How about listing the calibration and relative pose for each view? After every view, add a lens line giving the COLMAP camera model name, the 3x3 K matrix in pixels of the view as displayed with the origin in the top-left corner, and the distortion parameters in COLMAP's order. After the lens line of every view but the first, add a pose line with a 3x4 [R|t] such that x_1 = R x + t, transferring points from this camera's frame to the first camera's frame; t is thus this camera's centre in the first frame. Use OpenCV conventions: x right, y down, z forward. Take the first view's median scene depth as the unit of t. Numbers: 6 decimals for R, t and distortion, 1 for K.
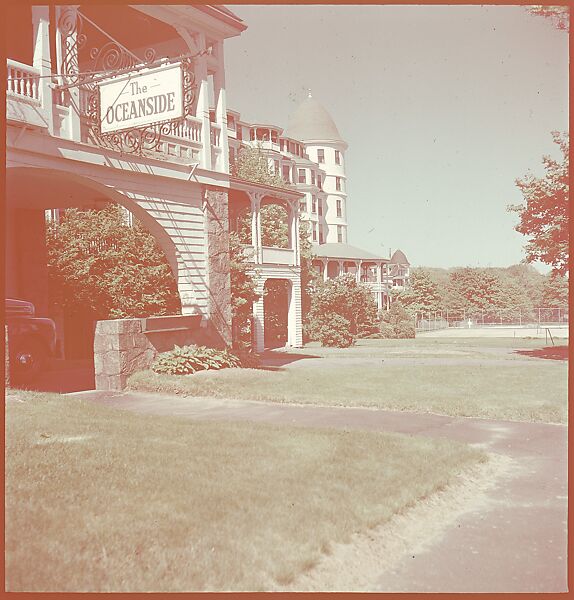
lens RADIAL K [[748.5, 0, 285.9], [0, 748.5, 307.5], [0, 0, 1]] dist [-0.005597, -0.040193]
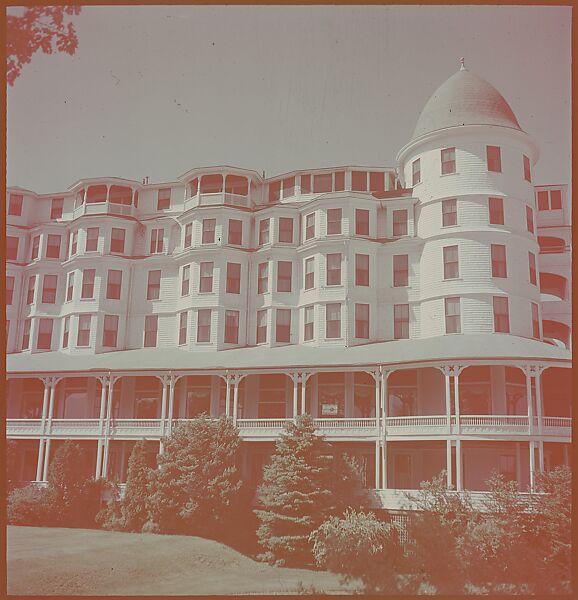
lens RADIAL K [[754.2, 0, 289.0], [0, 754.2, 300.0], [0, 0, 1]] dist [-0.006281, -0.048809]
pose [[0.234653, -0.185184, -0.954277, 1.115292], [-0.043018, 0.978747, -0.200511, -0.023786], [0.971127, 0.088102, 0.221699, 1.804784]]
